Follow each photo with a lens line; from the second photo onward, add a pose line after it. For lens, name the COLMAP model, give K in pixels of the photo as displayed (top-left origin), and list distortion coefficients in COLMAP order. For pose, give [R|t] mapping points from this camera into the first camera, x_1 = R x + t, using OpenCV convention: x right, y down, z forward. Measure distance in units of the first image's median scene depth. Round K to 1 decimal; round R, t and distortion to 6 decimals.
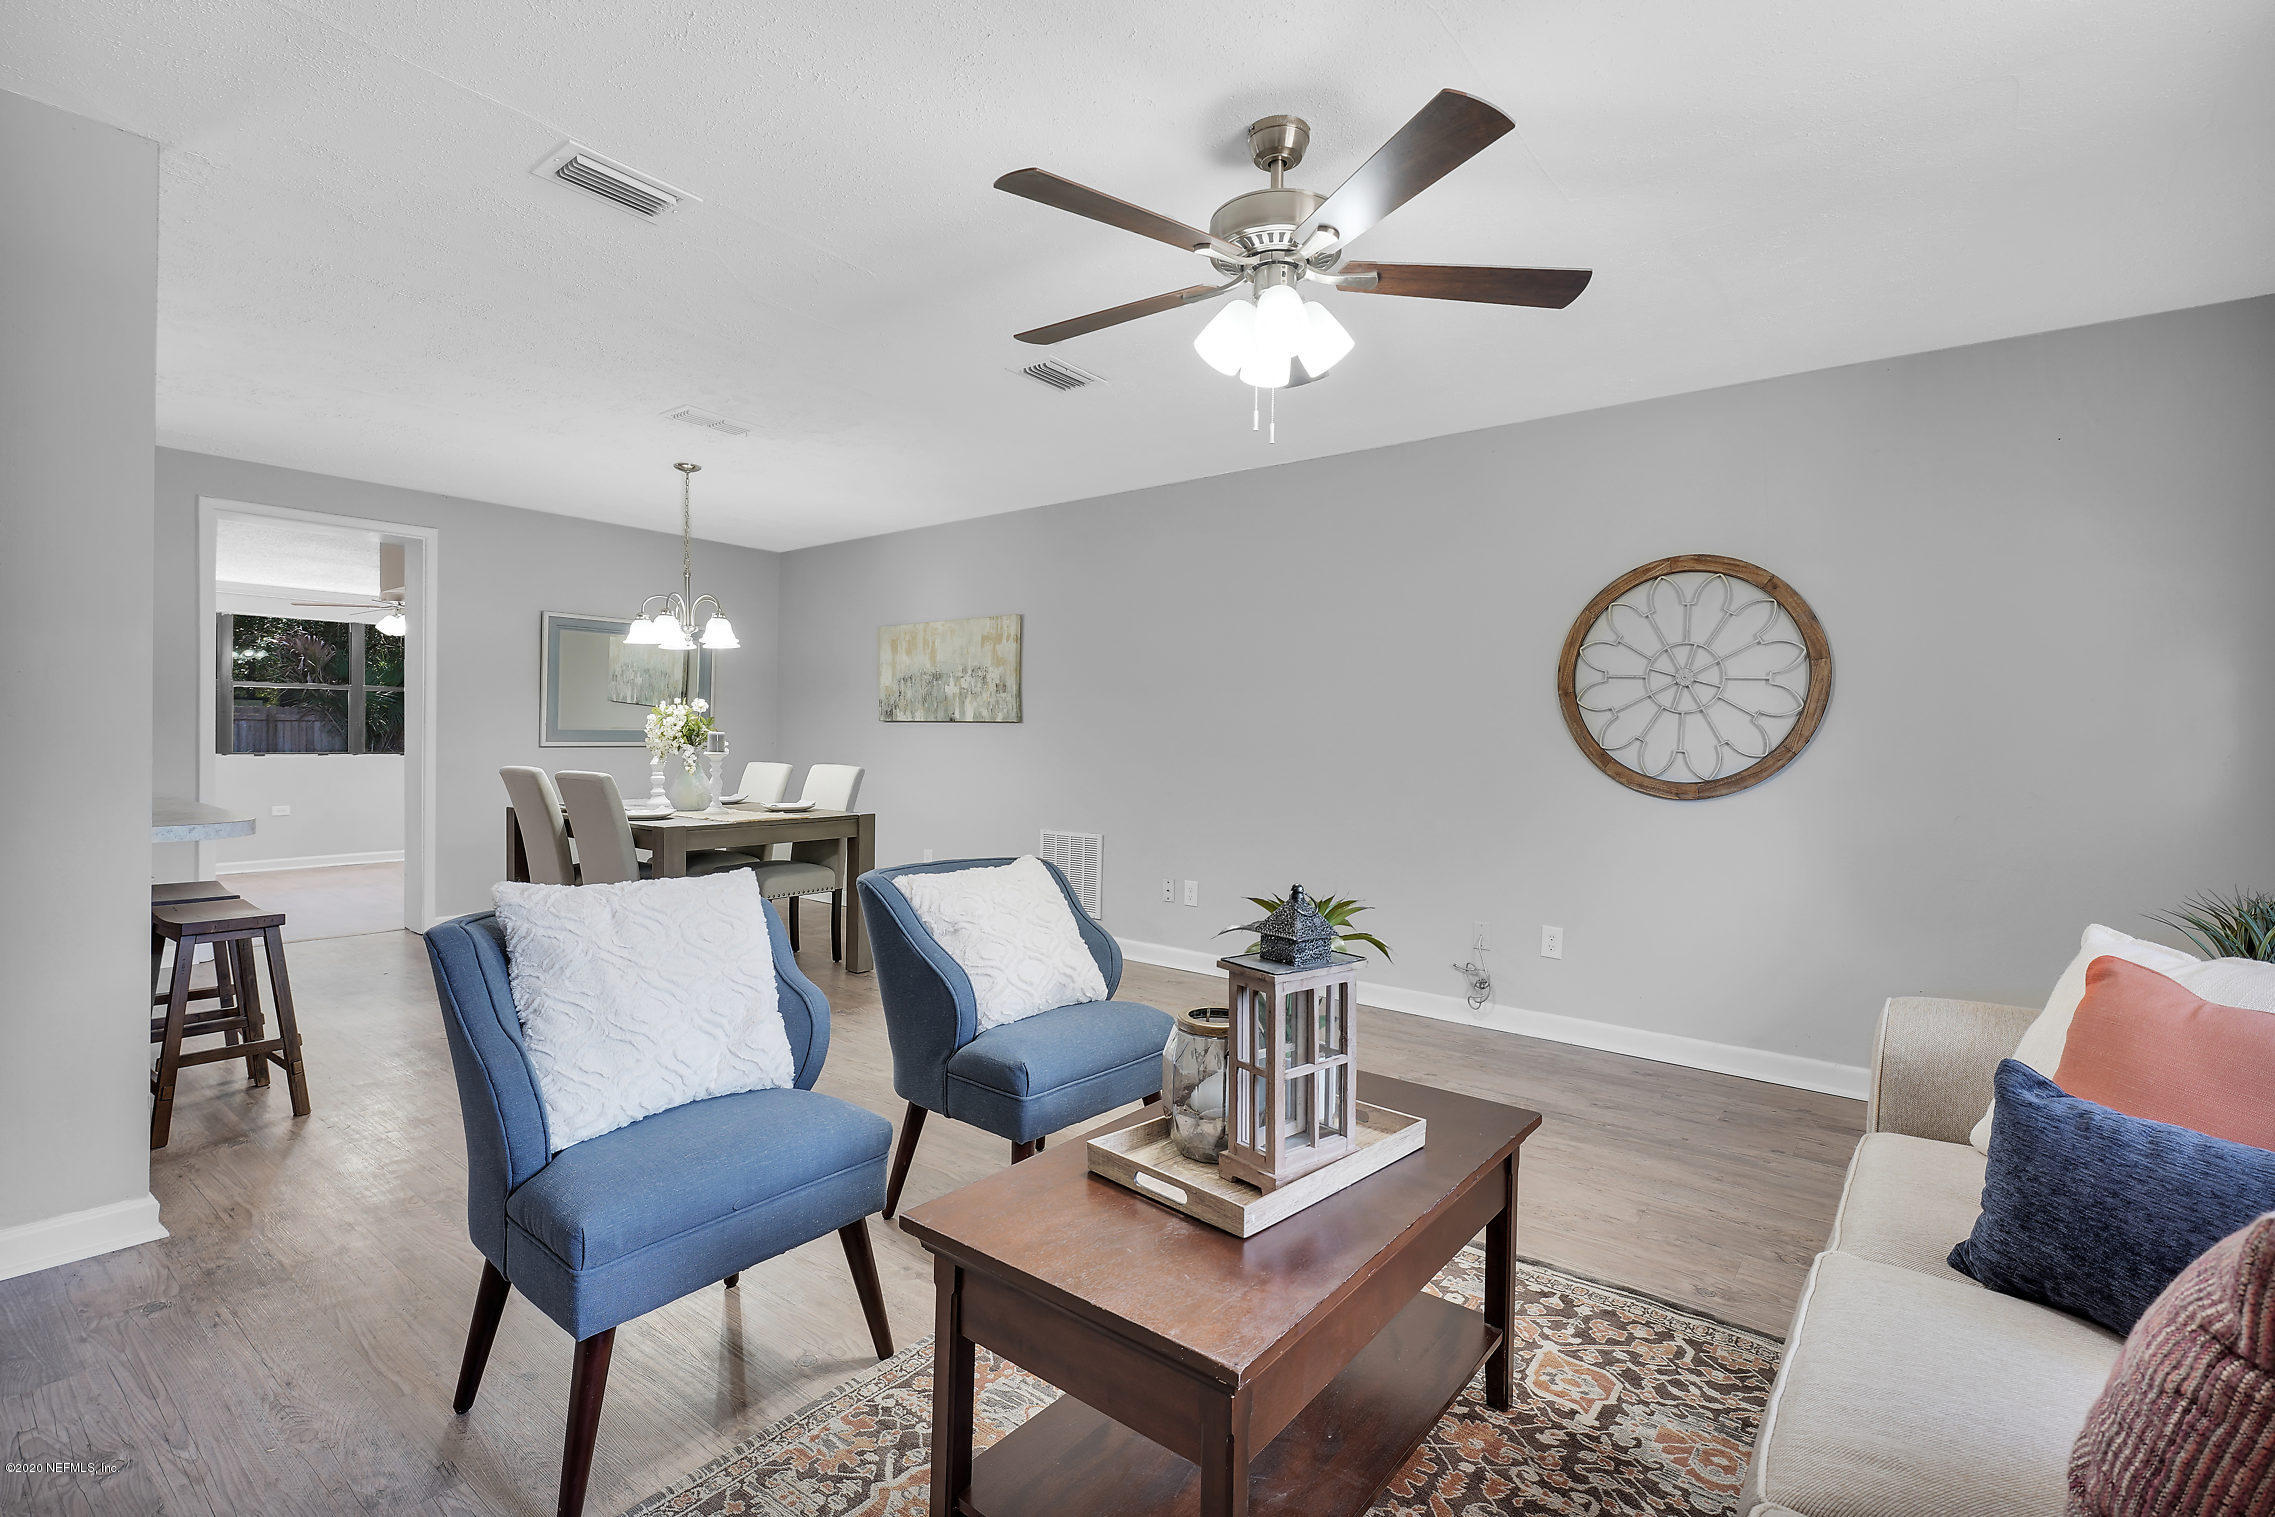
lens RADIAL K [[1041.1, 0, 1128.9], [0, 1041.1, 750.2], [0, 0, 1]] dist [-0.000633, 0.000940]
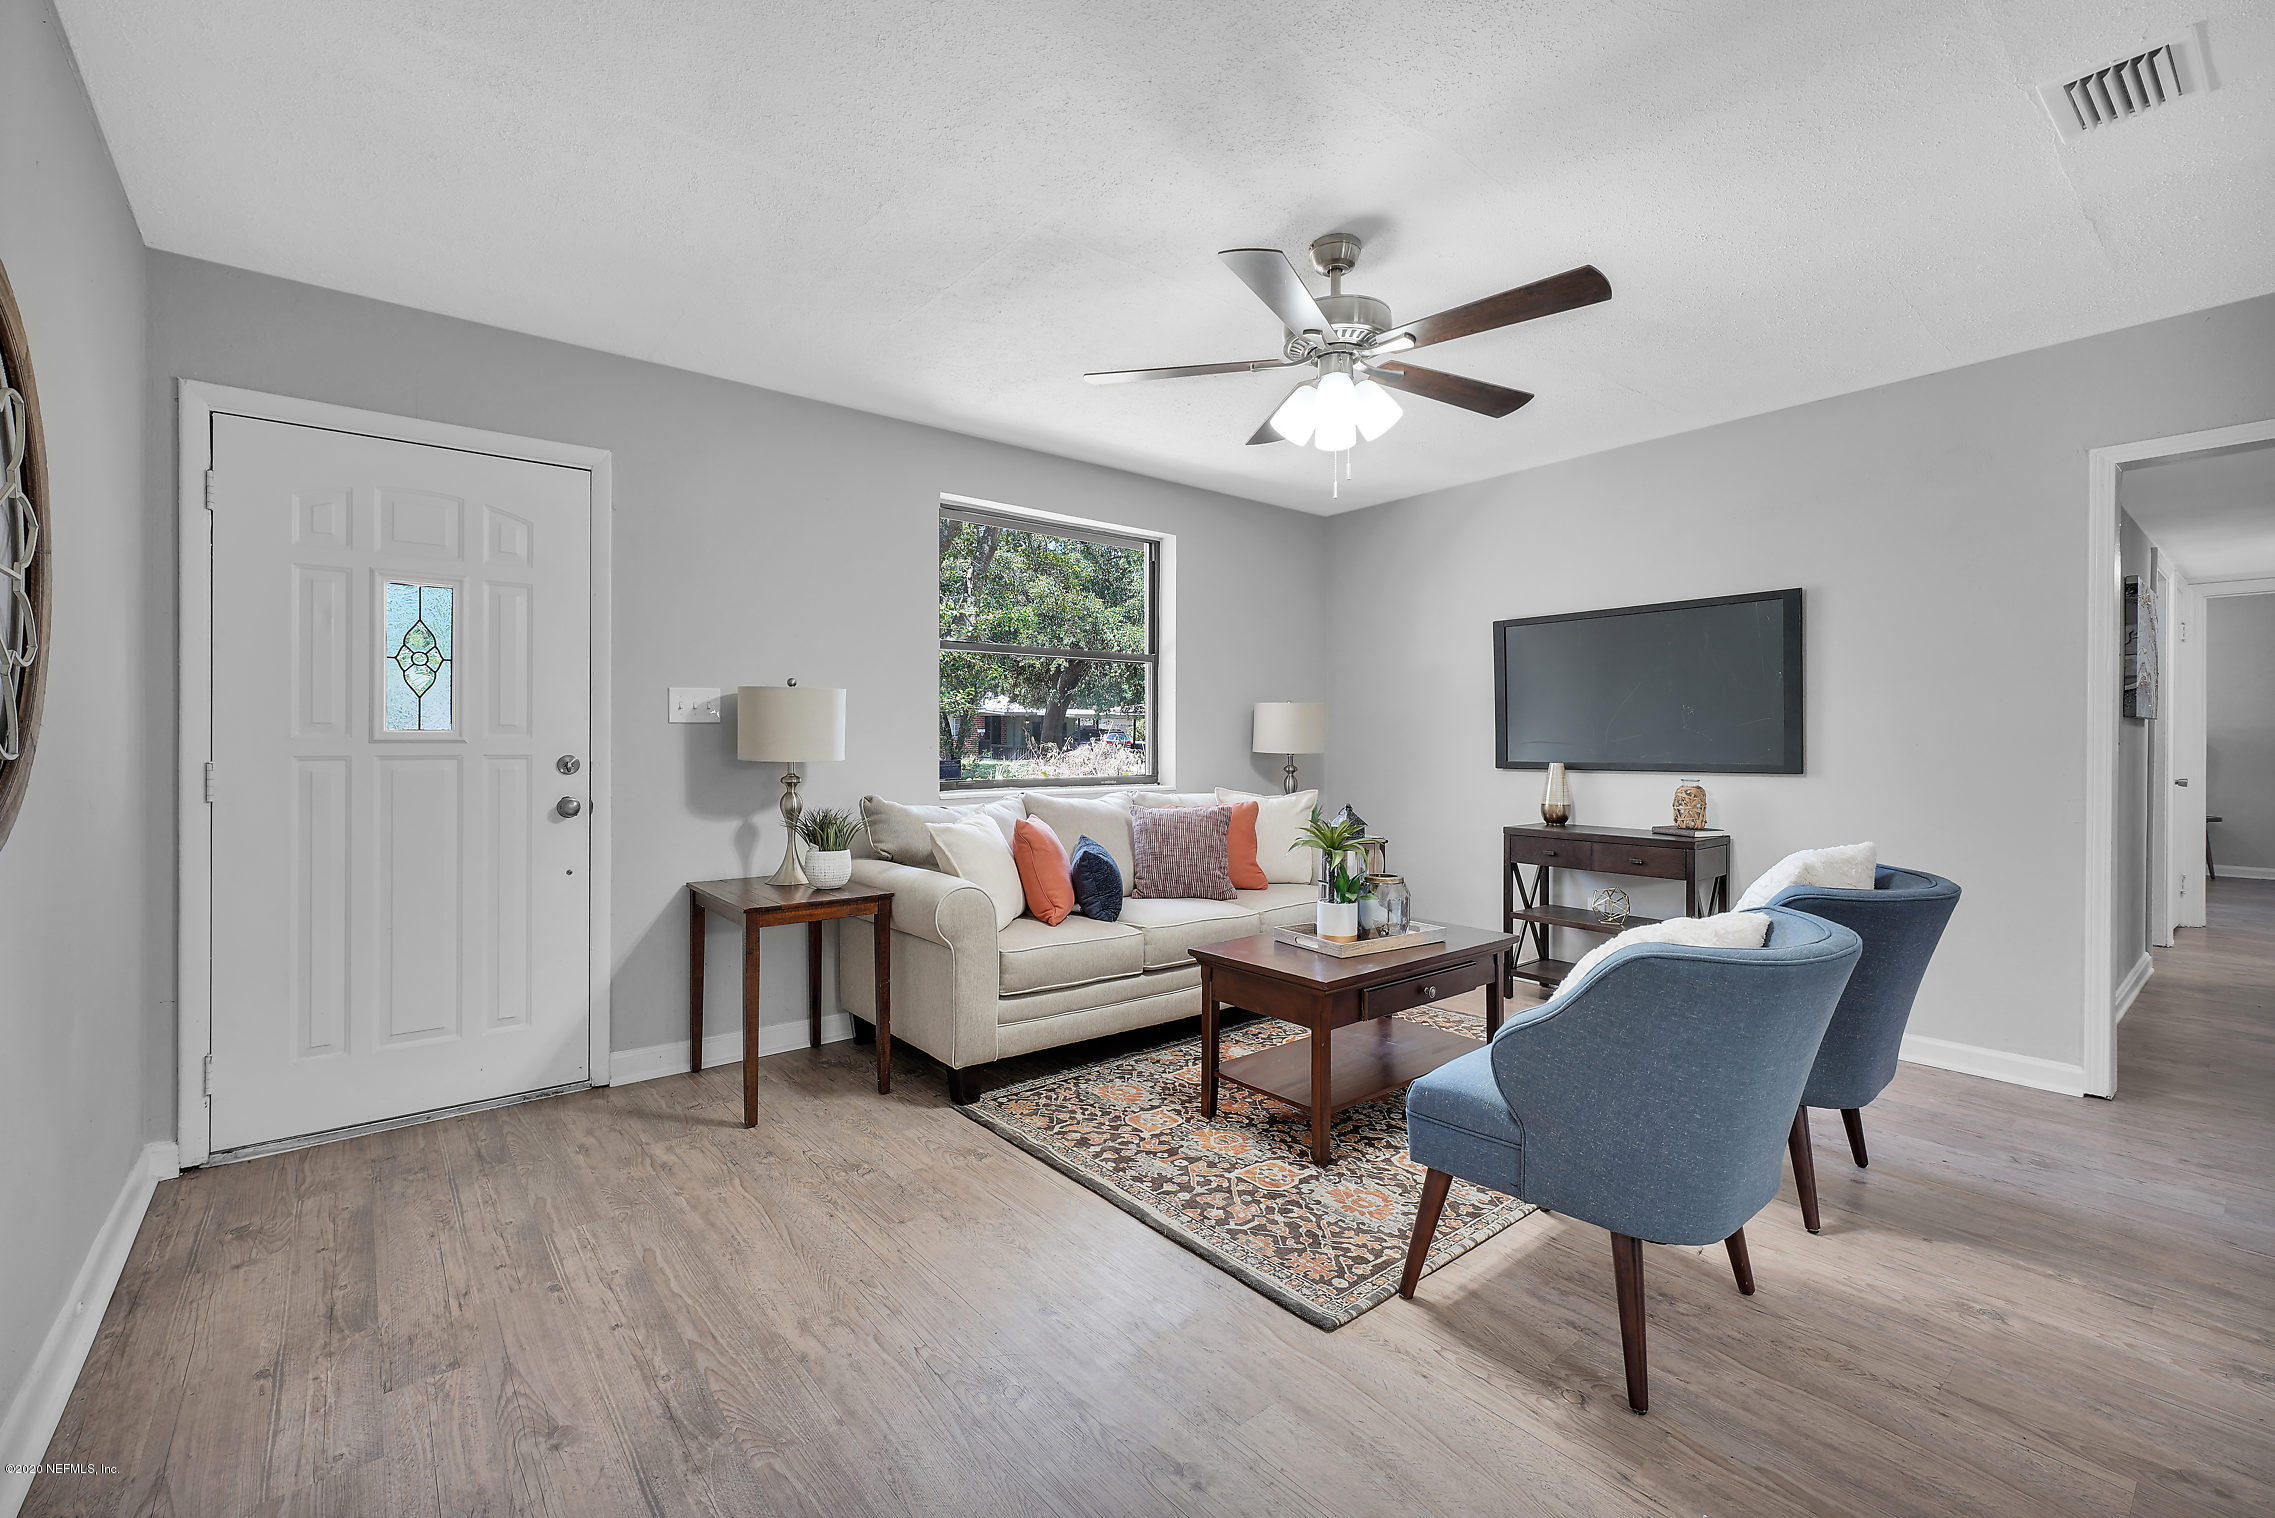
lens RADIAL K [[967.2, 0, 1130.0], [0, 967.2, 748.8], [0, 0, 1]] dist [-0.000593, -0.000050]
pose [[-0.976304, -0.019502, 0.215525, 0.052113], [-0.013997, 0.999536, 0.027042, -0.010636], [-0.215952, 0.023385, -0.976124, 0.925471]]
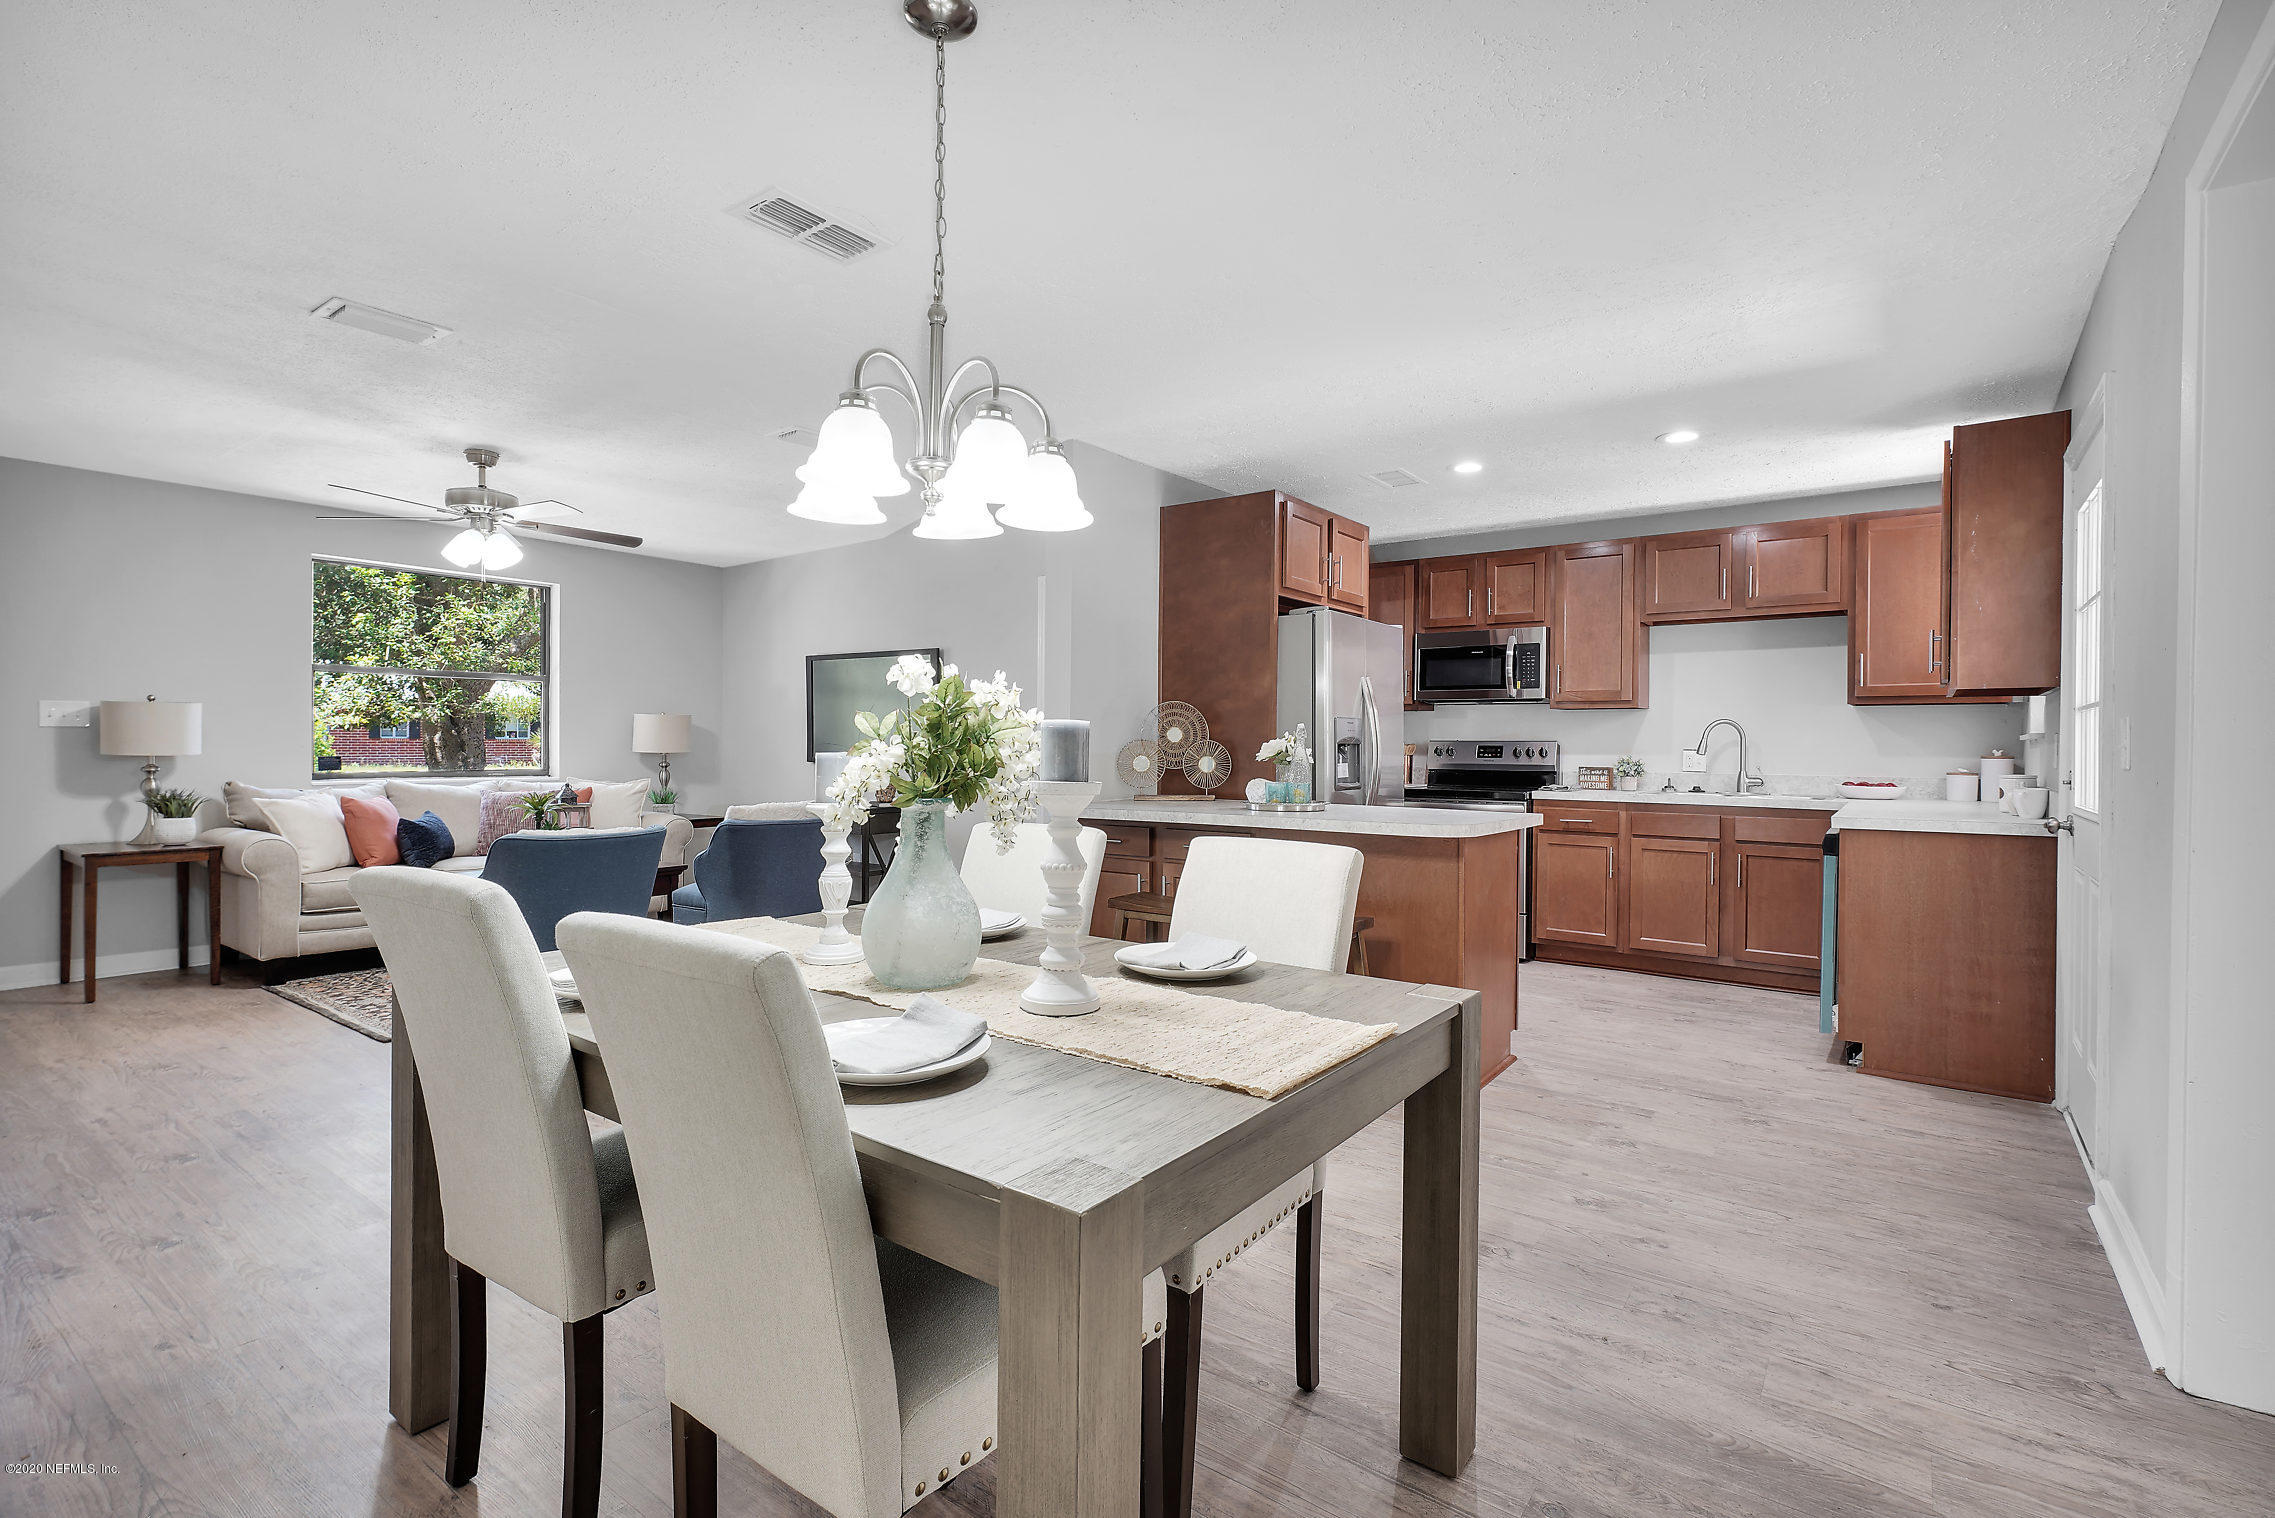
lens RADIAL K [[1047.7, 0, 1122.8], [0, 1047.7, 751.4], [0, 0, 1]] dist [0.000692, -0.000744]
pose [[-0.999393, -0.020910, -0.027877, -0.483237], [-0.021499, 0.999548, 0.021003, -0.025996], [0.027425, 0.021590, -0.999391, 1.355693]]
